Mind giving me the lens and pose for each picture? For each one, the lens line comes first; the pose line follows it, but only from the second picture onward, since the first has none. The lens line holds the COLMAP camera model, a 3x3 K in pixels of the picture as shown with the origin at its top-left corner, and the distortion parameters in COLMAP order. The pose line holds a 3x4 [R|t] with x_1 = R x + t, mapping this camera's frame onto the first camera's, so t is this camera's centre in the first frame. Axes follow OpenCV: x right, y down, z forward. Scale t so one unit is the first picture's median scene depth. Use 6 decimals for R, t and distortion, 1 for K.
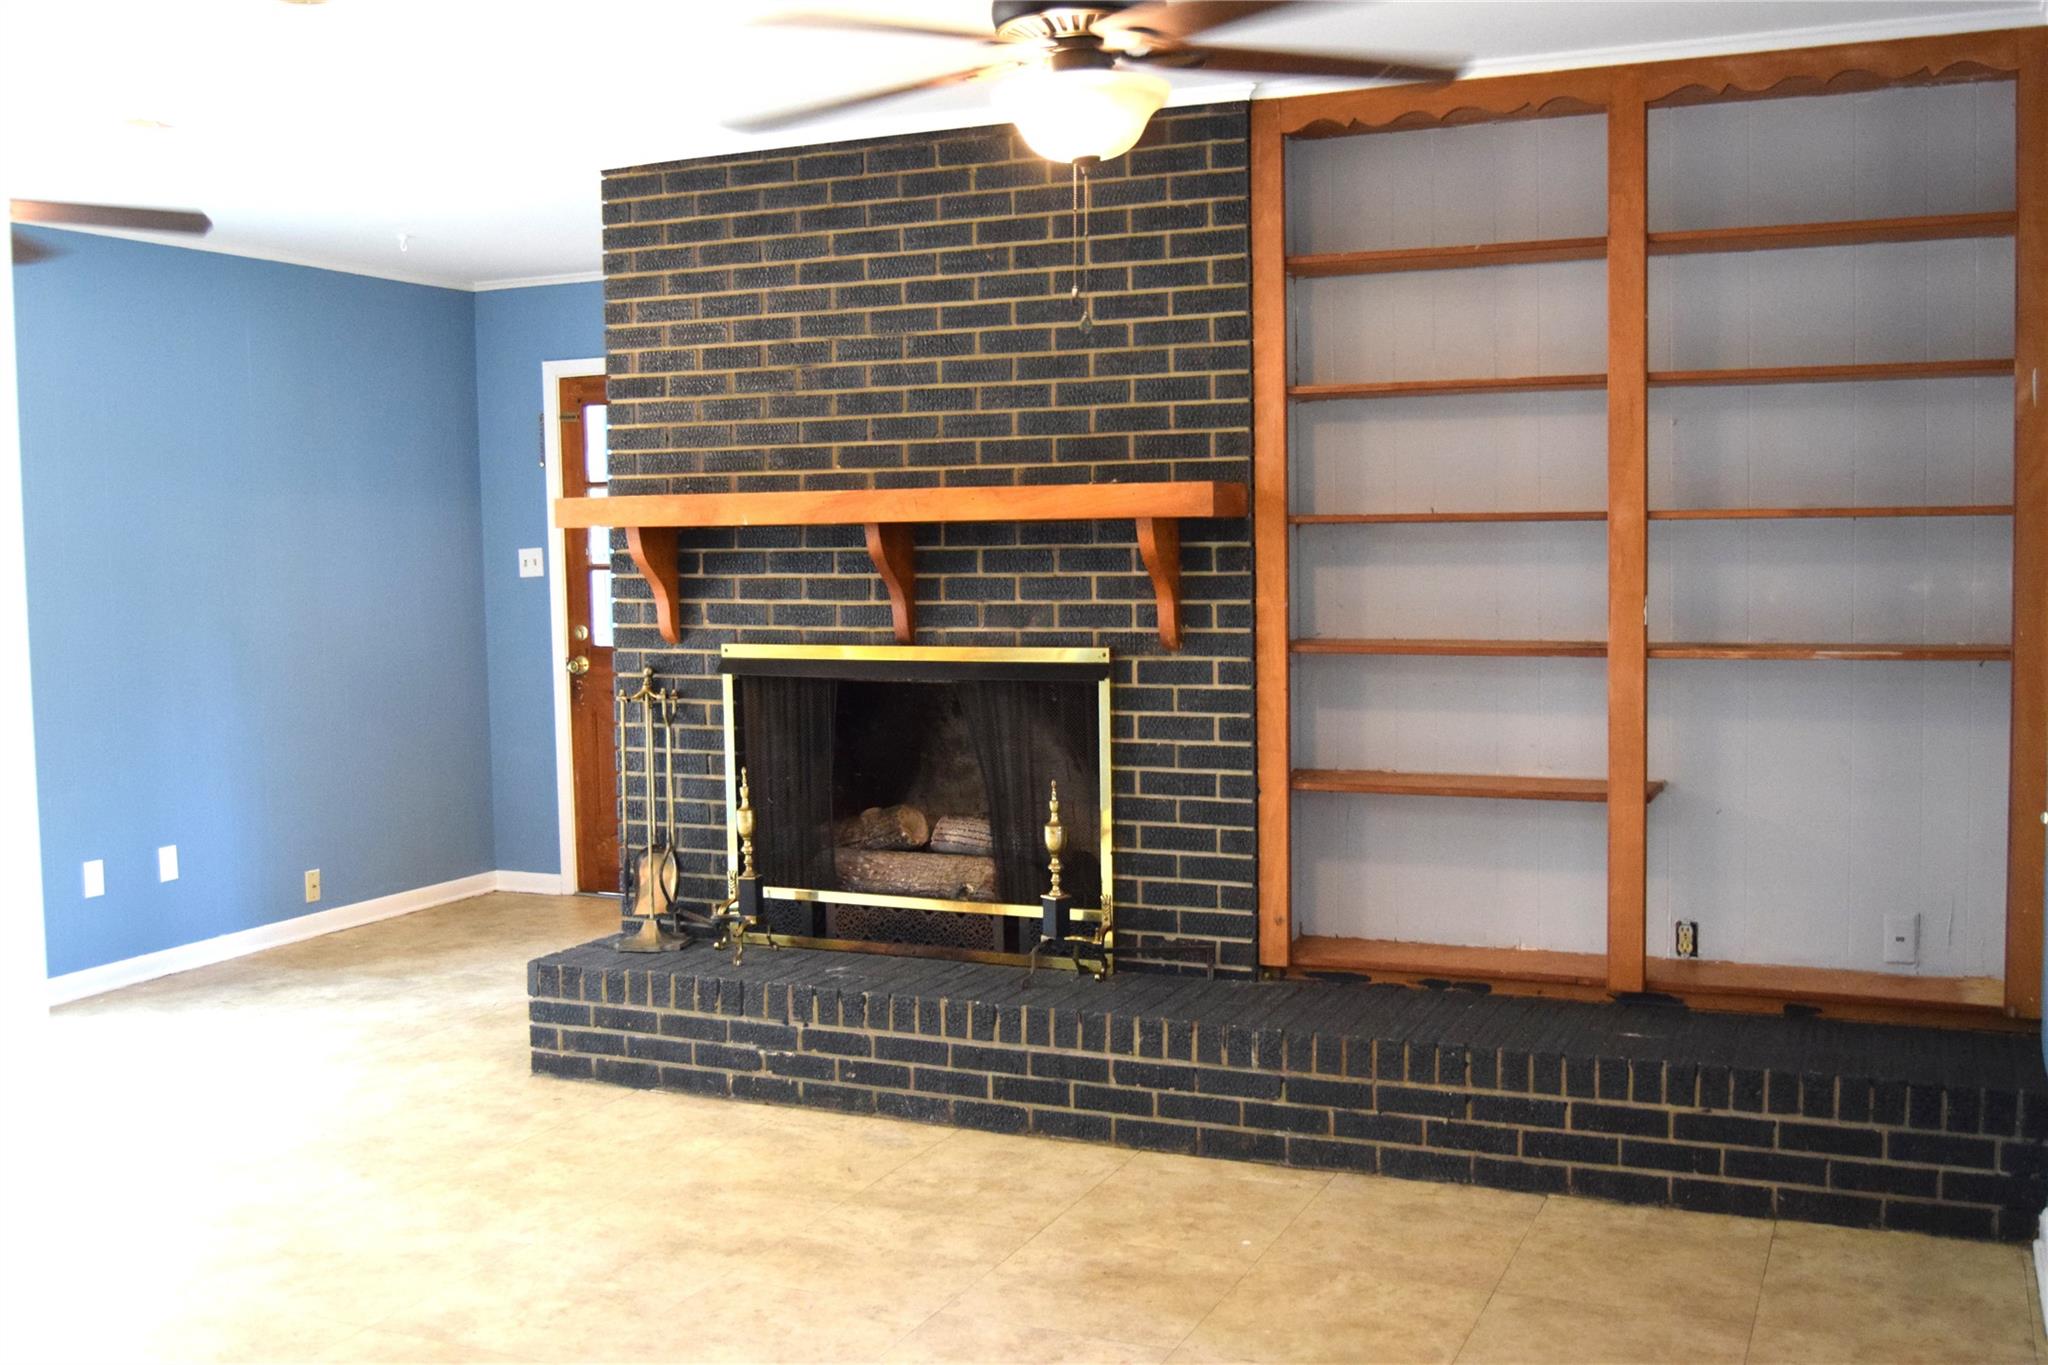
lens RADIAL K [[2033.7, 0, 1024.0], [0, 2033.7, 682.5], [0, 0, 1]] dist [-0.079214, 0.028179]
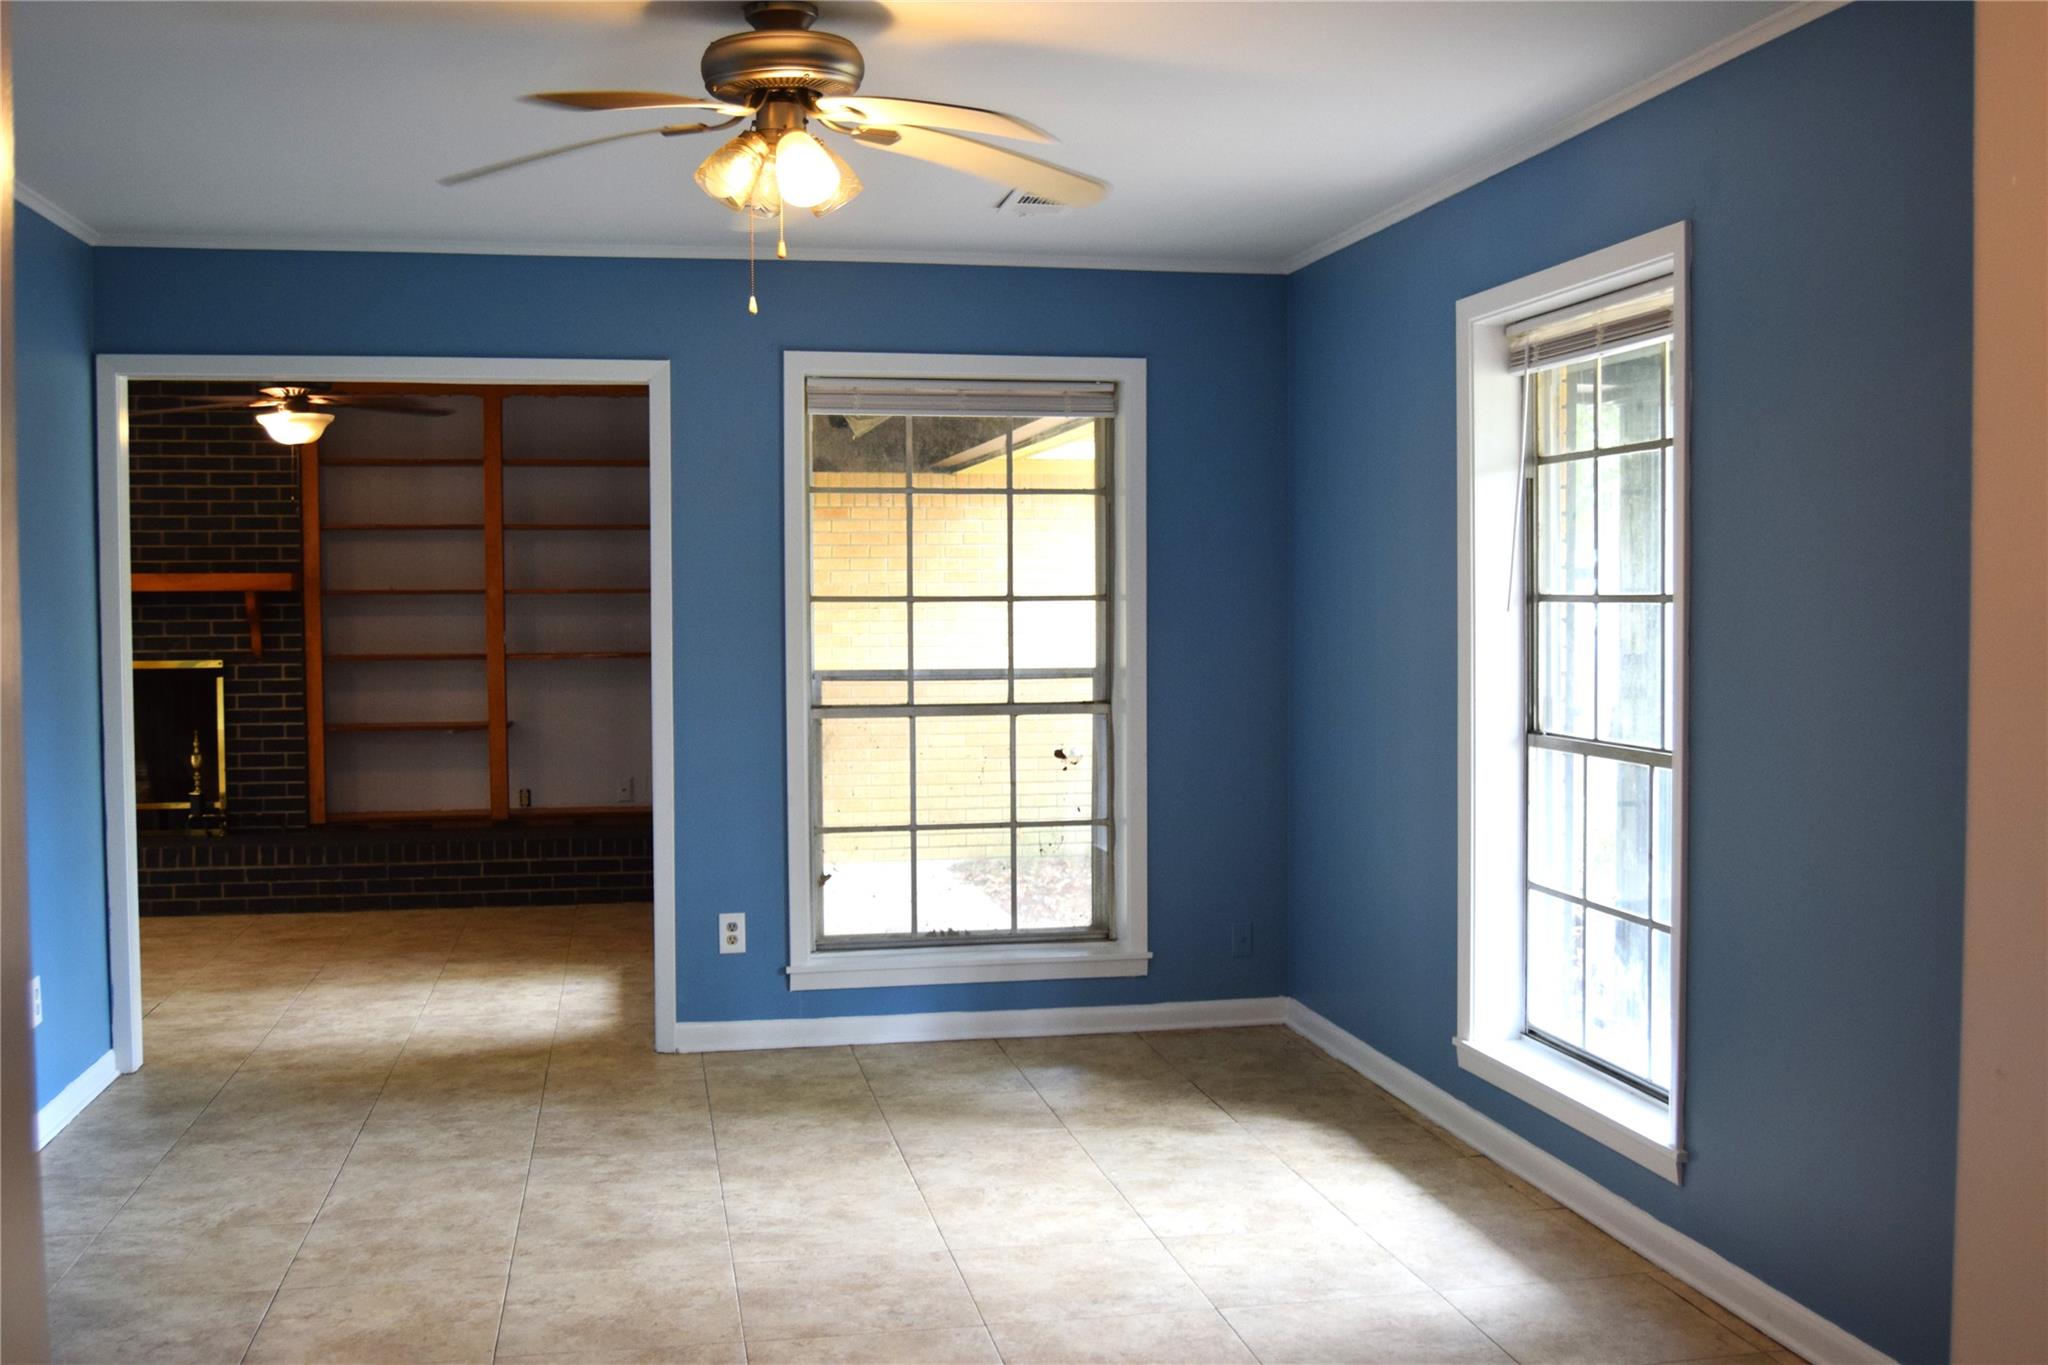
lens RADIAL K [[1992.4, 0, 1070.9], [0, 1992.4, 677.6], [0, 0, 1]] dist [-0.094733, 0.017358]
pose [[0.803668, -0.012873, 0.594938, -0.412193], [0.034377, 0.999101, -0.024820, 0.072532], [-0.594084, 0.040399, 0.803388, -0.933184]]
